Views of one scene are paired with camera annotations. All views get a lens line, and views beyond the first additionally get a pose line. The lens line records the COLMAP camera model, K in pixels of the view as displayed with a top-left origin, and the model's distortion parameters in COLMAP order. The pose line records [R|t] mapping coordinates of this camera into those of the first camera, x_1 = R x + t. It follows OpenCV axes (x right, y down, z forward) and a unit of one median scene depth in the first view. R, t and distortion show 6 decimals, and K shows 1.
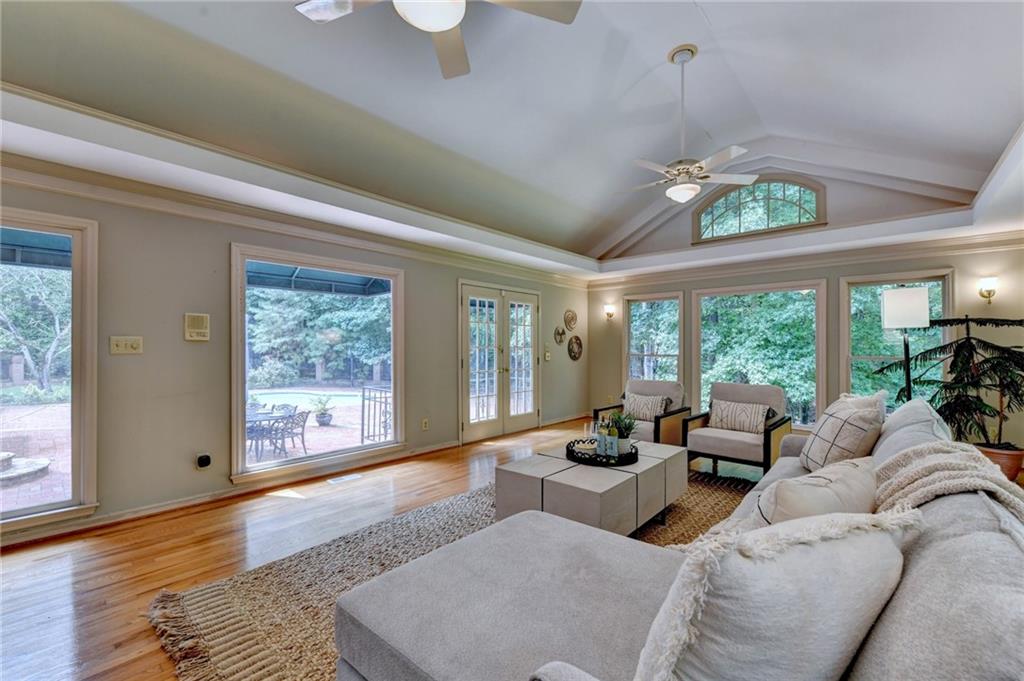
lens RADIAL K [[422.8, 0, 518.4], [0, 422.8, 346.0], [0, 0, 1]] dist [-0.002041, -0.000249]
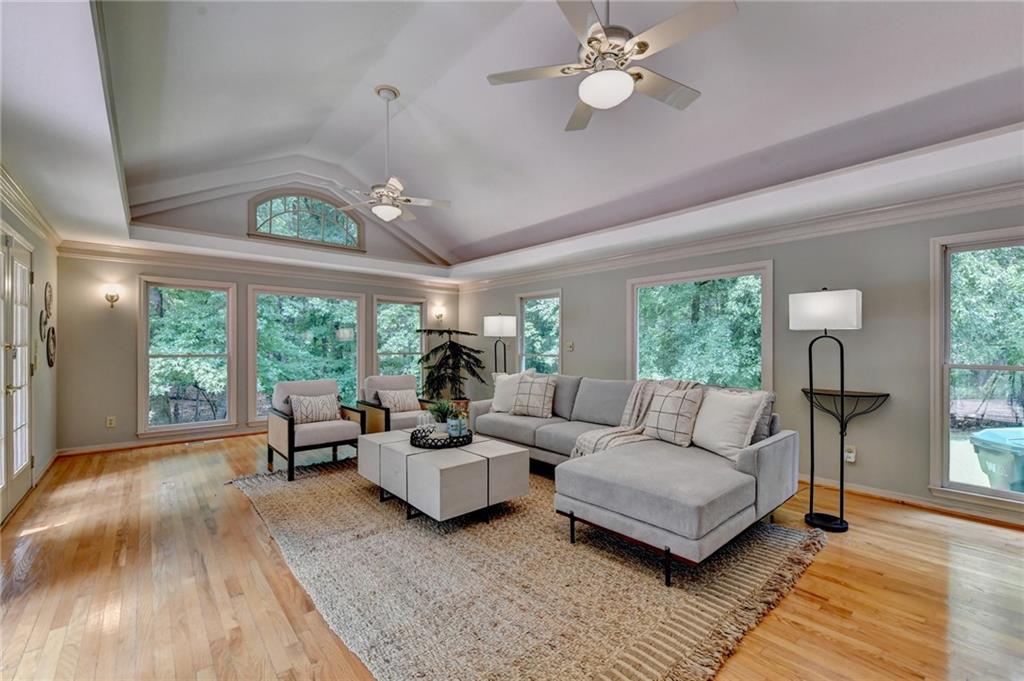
lens RADIAL K [[428.3, 0, 507.0], [0, 428.3, 345.9], [0, 0, 1]] dist [-0.001174, -0.000374]
pose [[0.153432, 0.000374, 0.988159, -0.509550], [-0.005213, 0.999986, 0.000431, -0.000380], [-0.988146, -0.005217, 0.153431, 0.351392]]
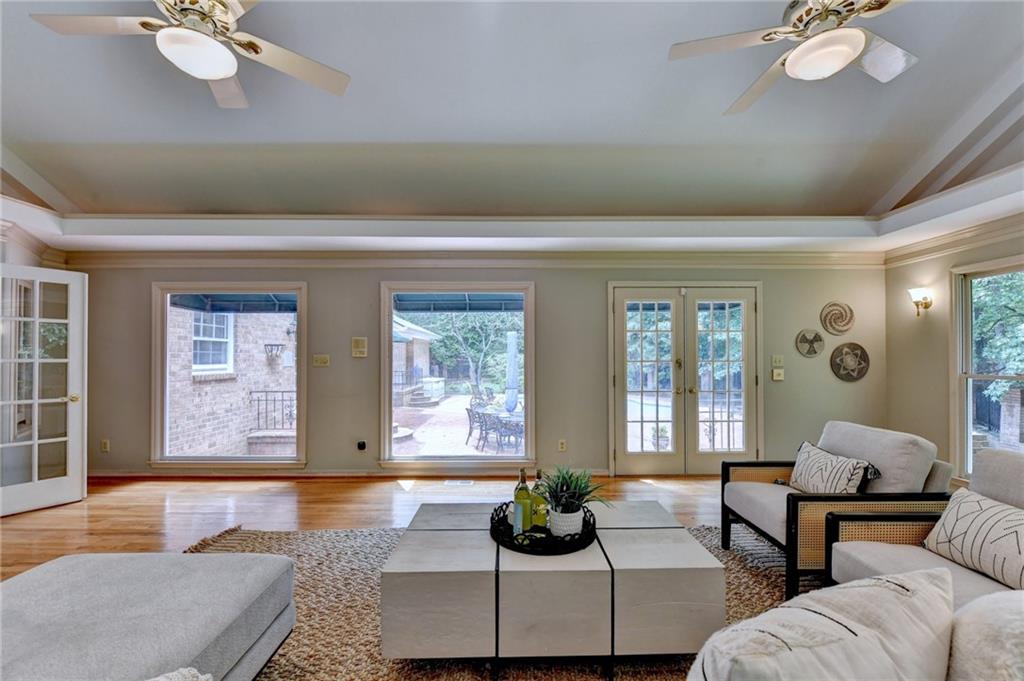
lens RADIAL K [[416.3, 0, 512.8], [0, 416.3, 355.2], [0, 0, 1]] dist [-0.001858, -0.000205]
pose [[0.668720, -0.008329, -0.743467, 0.354760], [0.003721, 0.999962, -0.007856, -0.003643], [0.743505, 0.002487, 0.668726, 0.285973]]
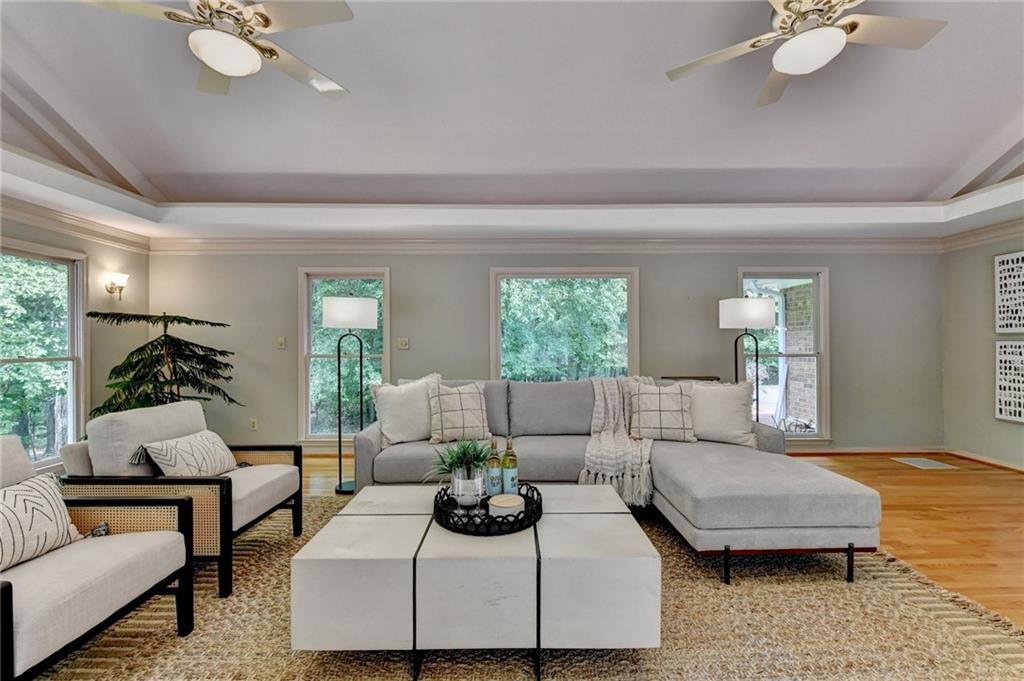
lens RADIAL K [[422.8, 0, 518.4], [0, 422.8, 346.0], [0, 0, 1]] dist [-0.002041, -0.000249]
pose [[-0.652010, -0.005568, 0.758190, -0.194413], [-0.000446, 0.999976, 0.006961, 0.000018], [-0.758210, 0.004200, -0.651997, 0.744498]]
